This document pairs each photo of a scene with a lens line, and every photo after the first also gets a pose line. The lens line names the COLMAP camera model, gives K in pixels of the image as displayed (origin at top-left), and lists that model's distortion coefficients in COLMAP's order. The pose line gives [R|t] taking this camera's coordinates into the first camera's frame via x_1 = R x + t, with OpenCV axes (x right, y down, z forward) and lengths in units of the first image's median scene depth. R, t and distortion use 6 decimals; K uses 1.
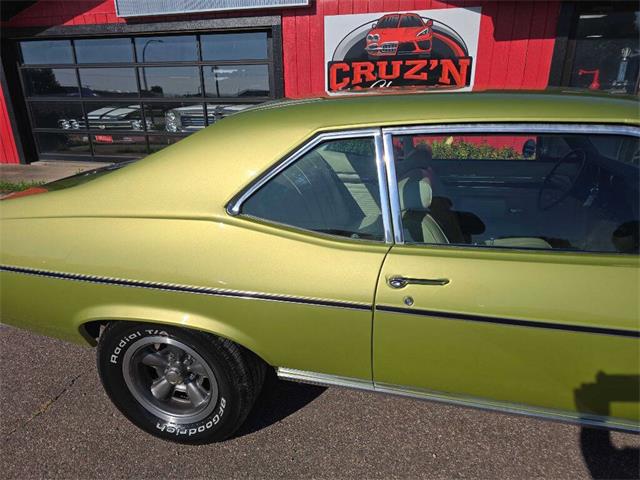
lens RADIAL K [[433.7, 0, 321.4], [0, 433.7, 245.7], [0, 0, 1]] dist [0.034825, -0.028432]
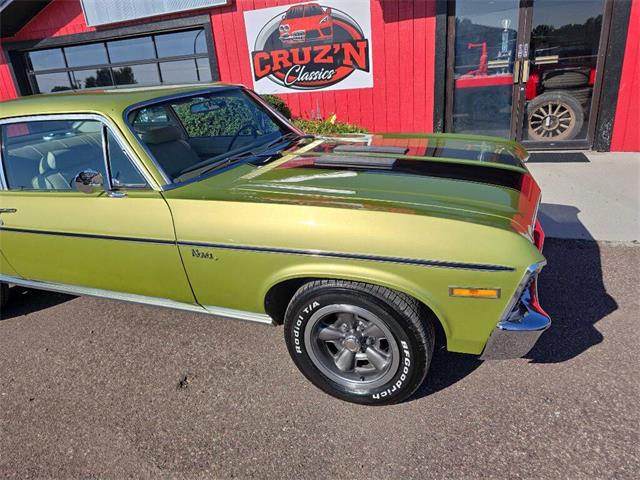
lens RADIAL K [[455.8, 0, 328.1], [0, 455.8, 240.9], [0, 0, 1]] dist [0.048765, -0.048338]
pose [[0.985684, -0.006490, -0.168477, 0.414859], [0.008889, 0.999870, 0.013486, 0.048747], [0.168368, -0.014790, 0.985613, -0.137501]]
